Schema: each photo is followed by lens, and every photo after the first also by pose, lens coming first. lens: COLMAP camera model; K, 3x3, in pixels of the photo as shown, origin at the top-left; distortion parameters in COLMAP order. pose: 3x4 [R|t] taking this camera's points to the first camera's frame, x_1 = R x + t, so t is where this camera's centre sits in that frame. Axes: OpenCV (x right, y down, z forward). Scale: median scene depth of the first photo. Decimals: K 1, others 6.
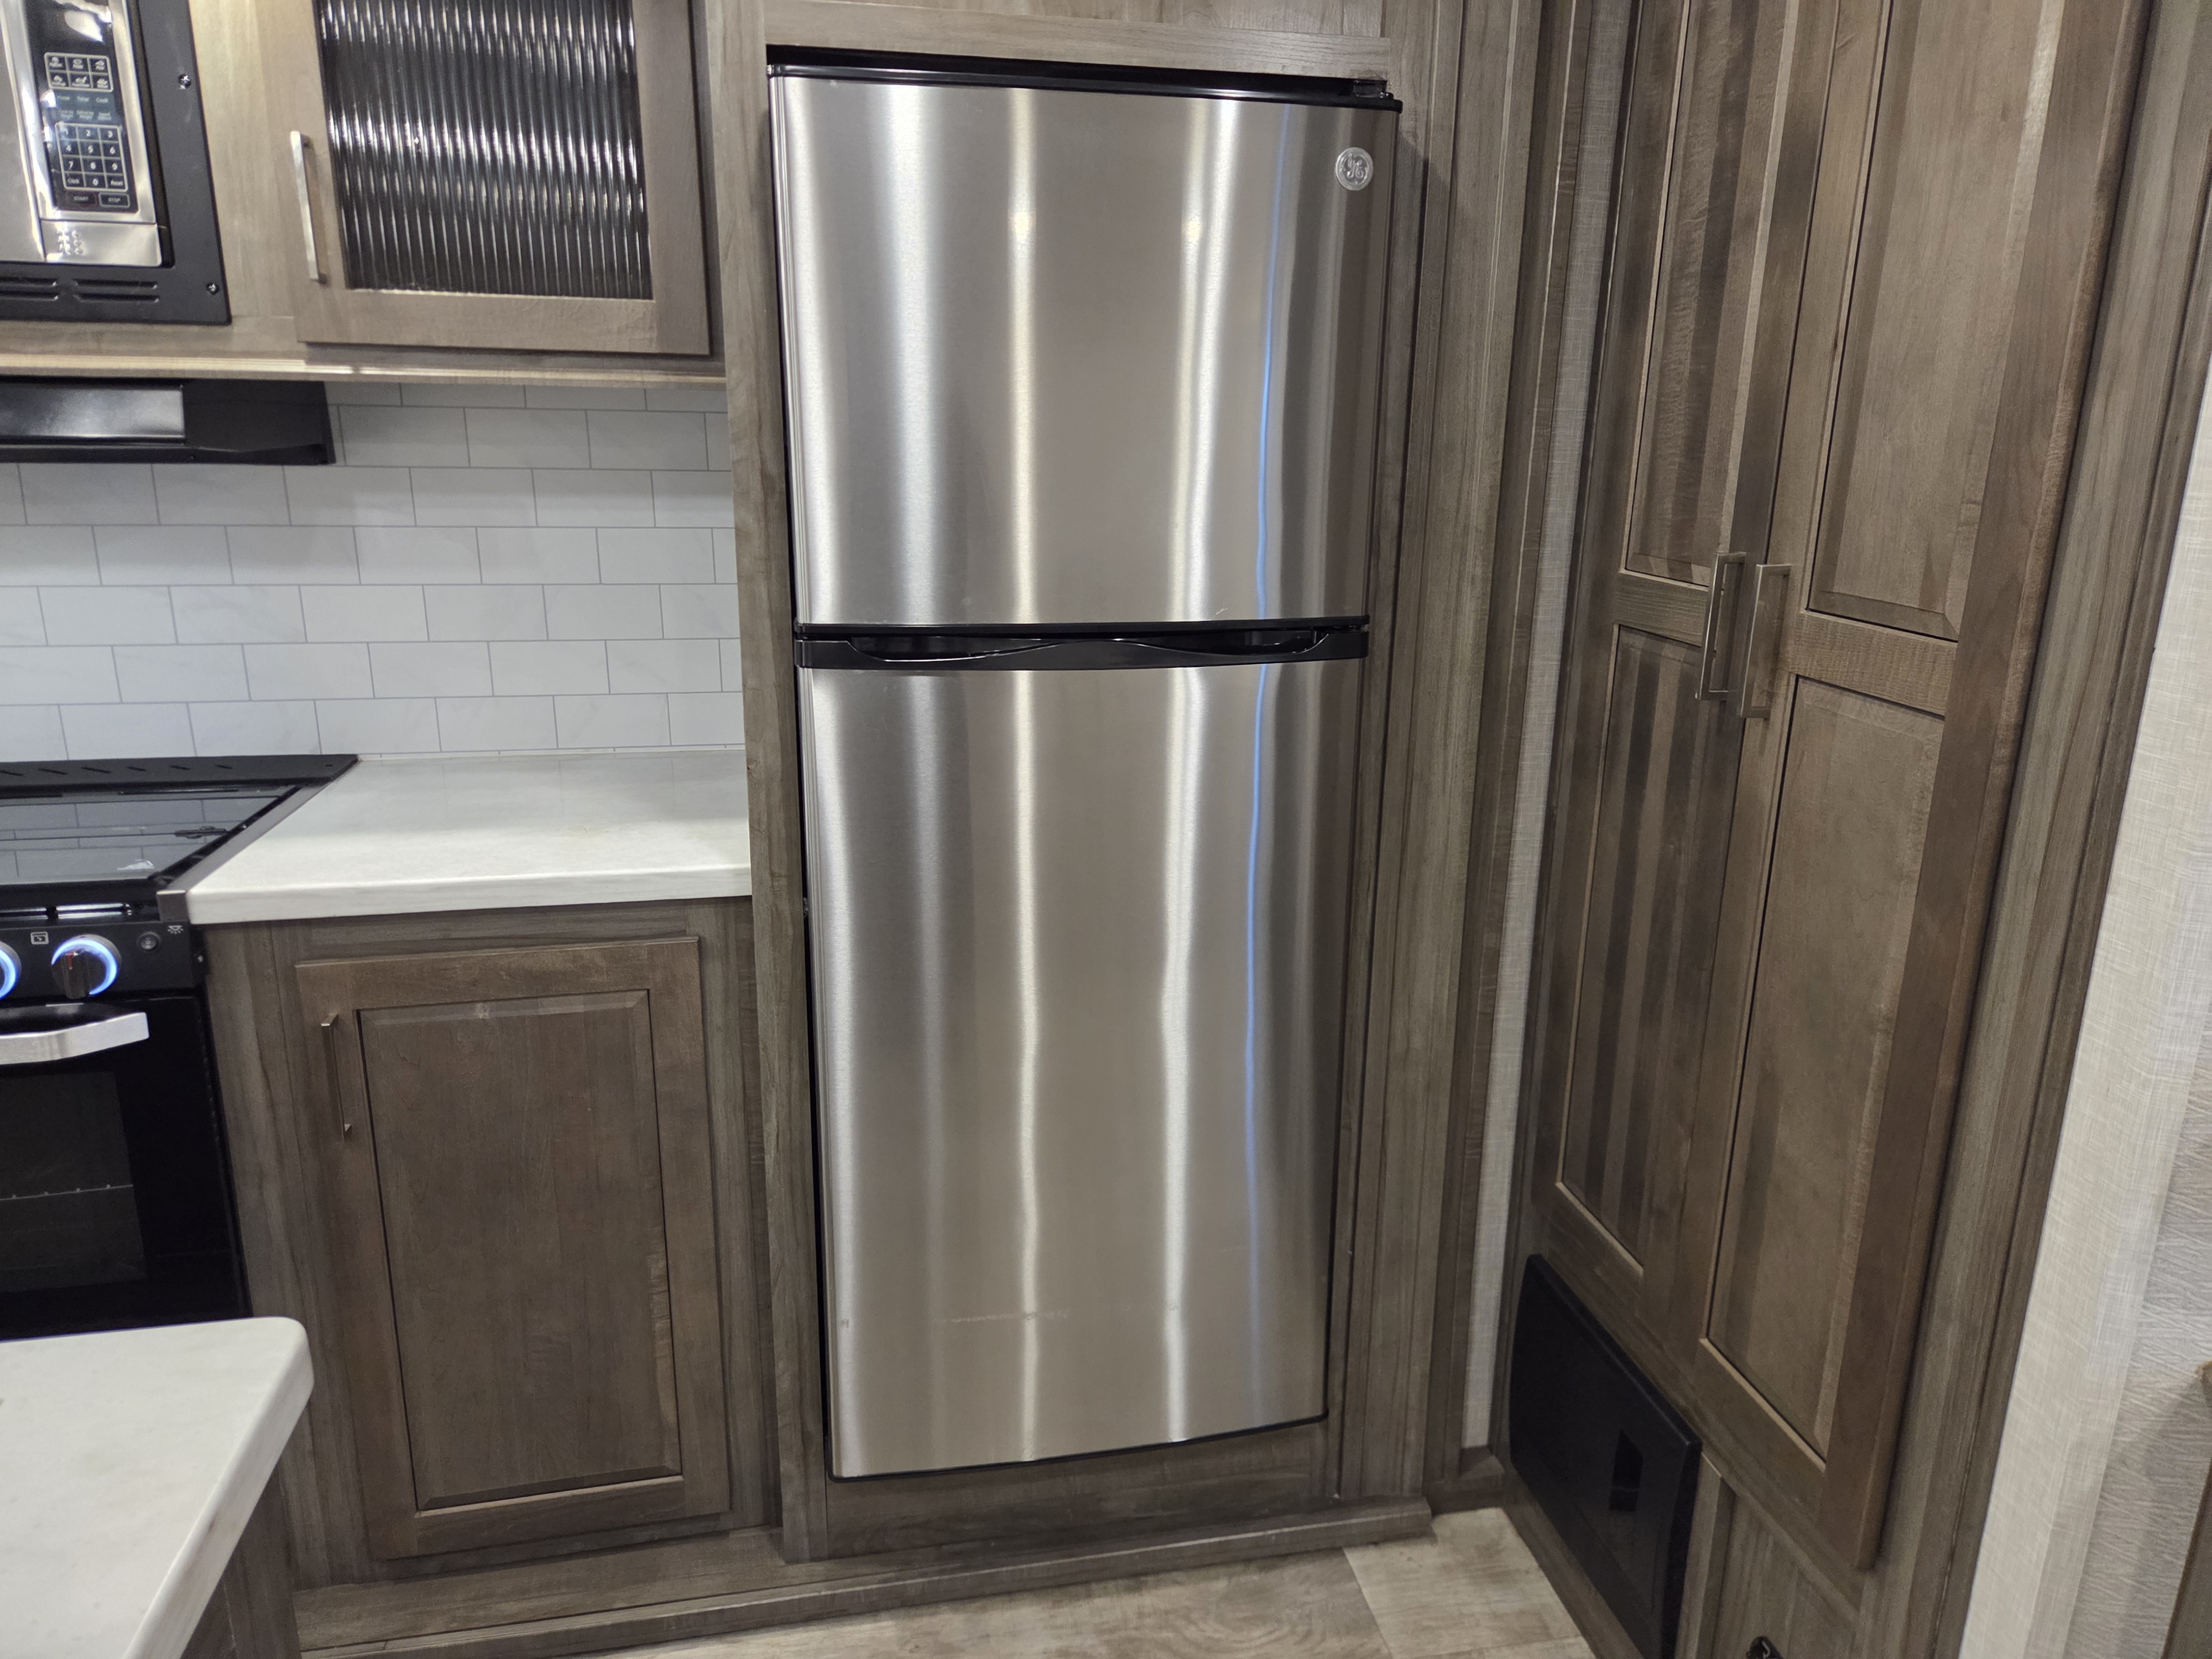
lens RADIAL K [[1492.4, 0, 1108.4], [0, 1492.4, 825.7], [0, 0, 1]] dist [0.062382, -0.057448]
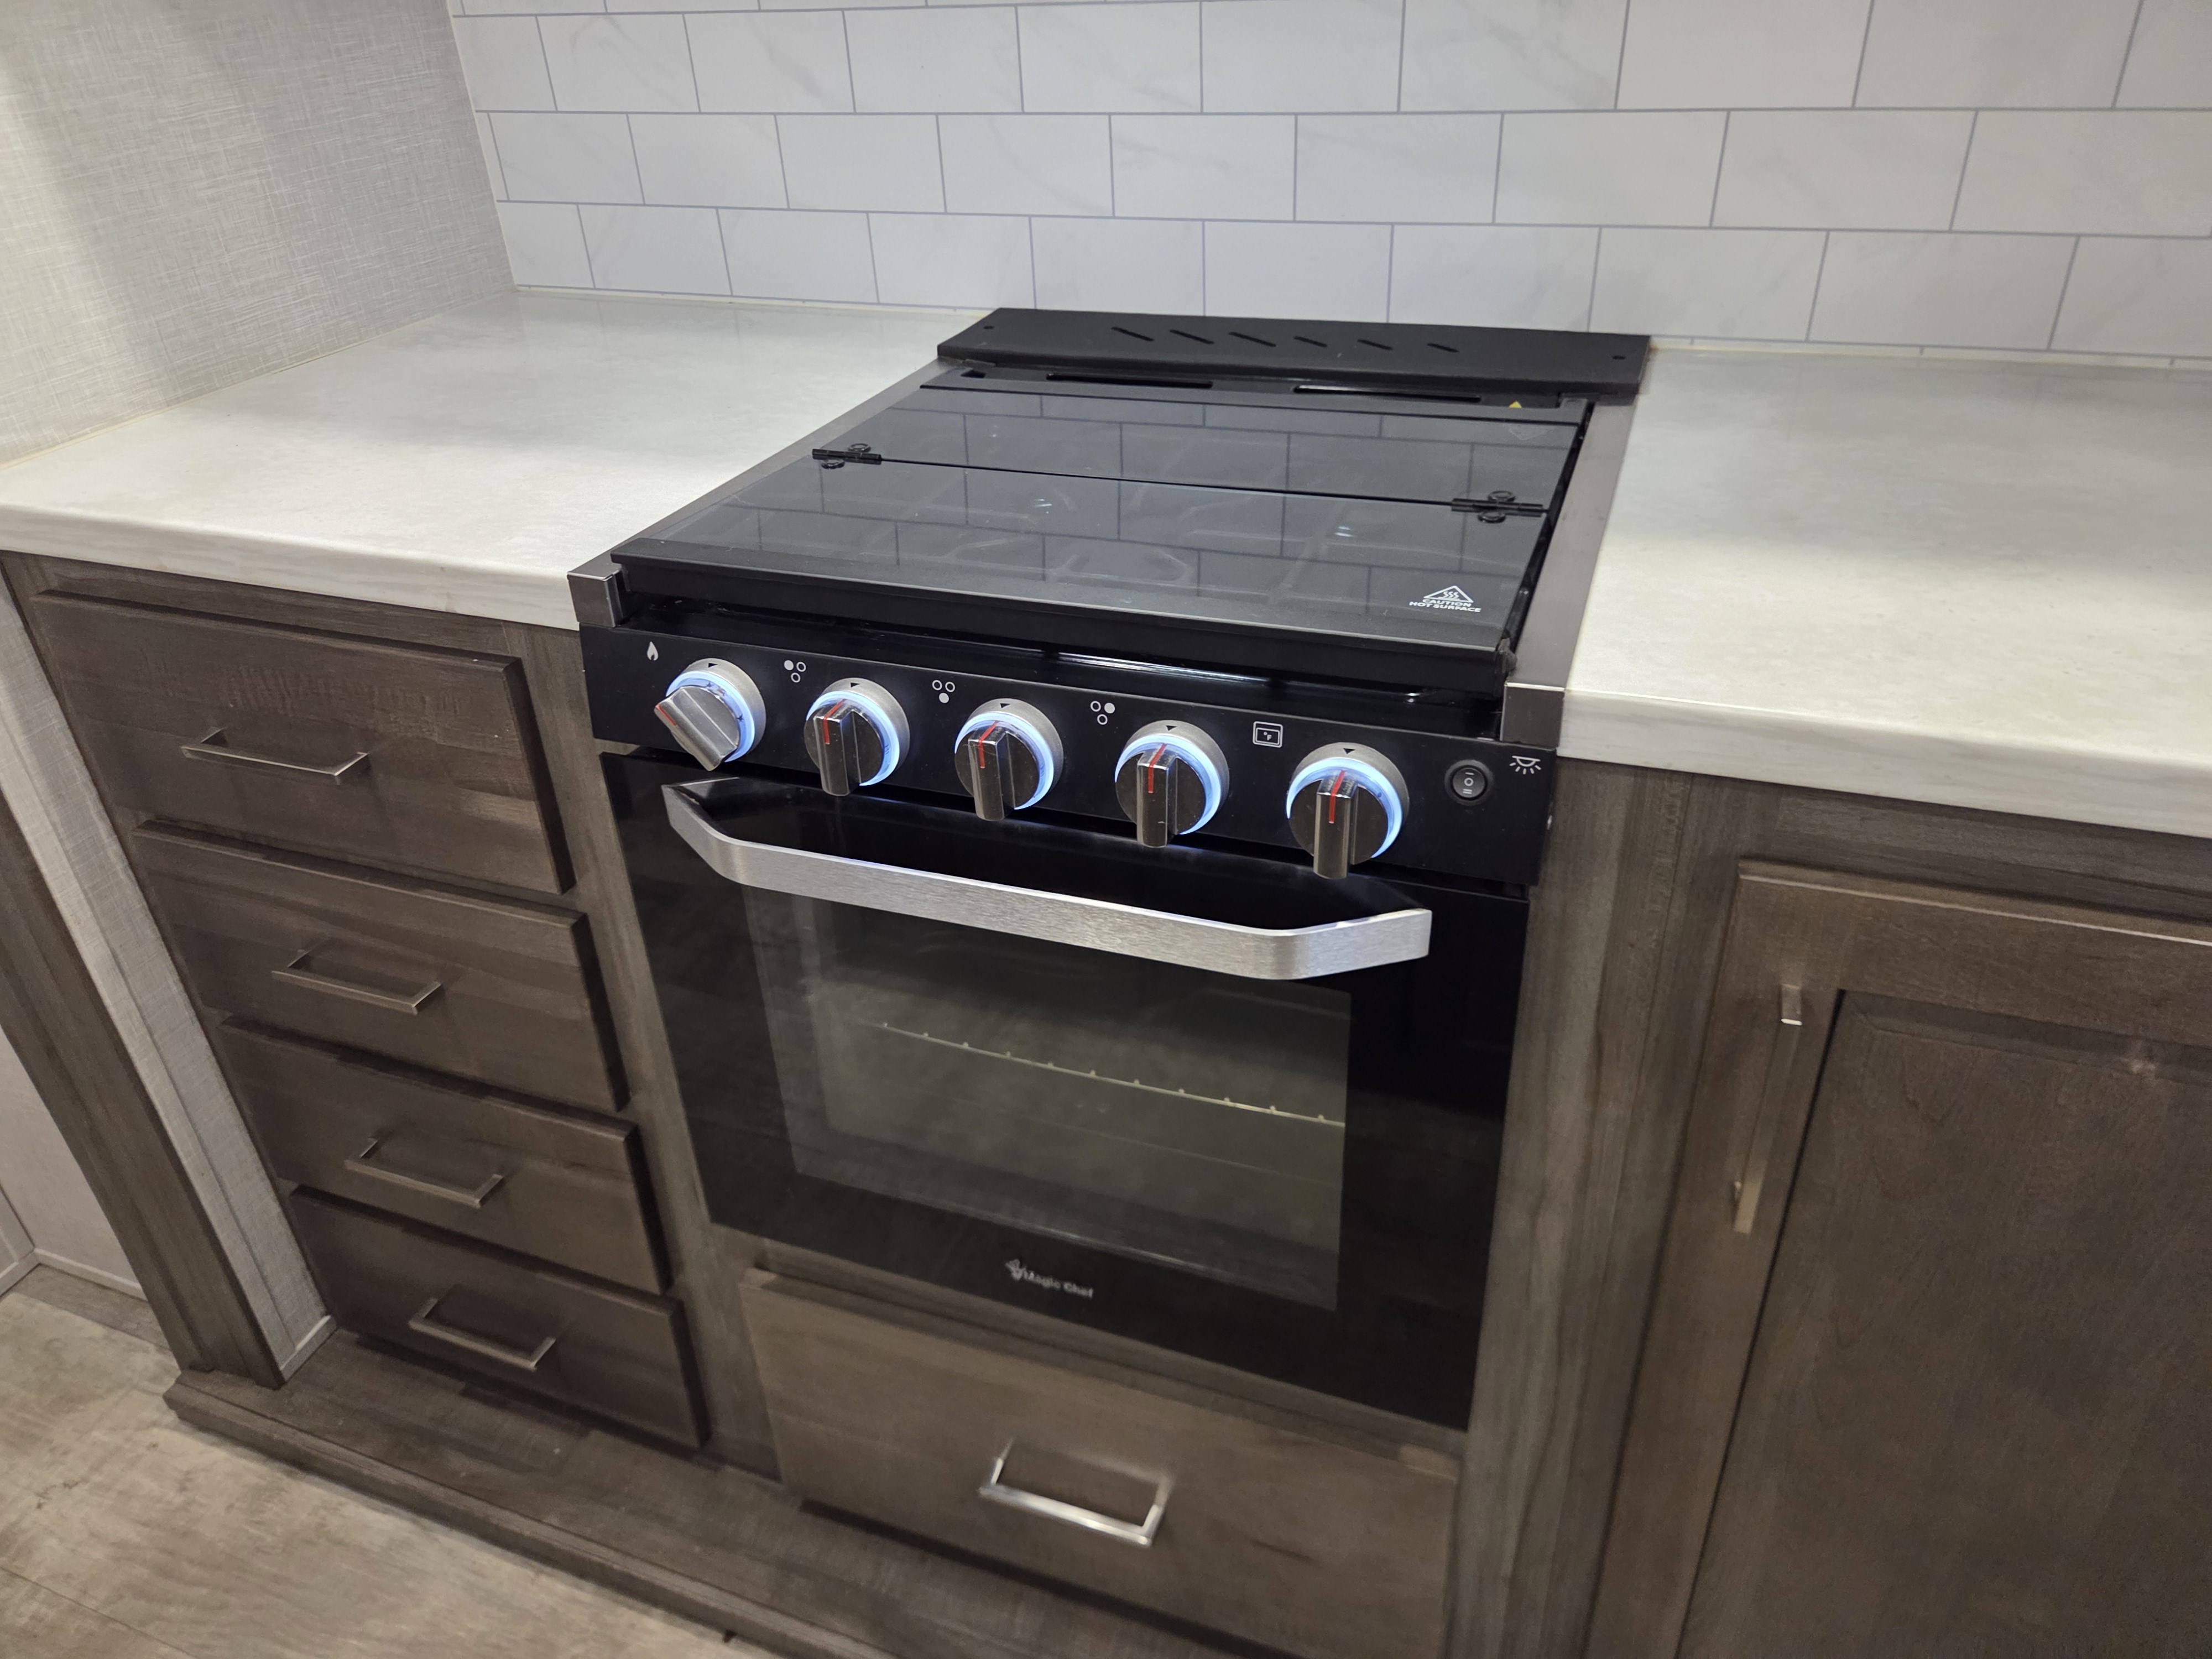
lens RADIAL K [[1492.4, 0, 1097.5], [0, 1492.4, 824.6], [0, 0, 1]] dist [0.062382, -0.057448]
pose [[0.850713, 0.232074, -0.471624, -0.507095], [-0.086450, 0.946810, 0.309964, -0.044155], [0.518473, -0.222918, 0.825526, 0.552506]]
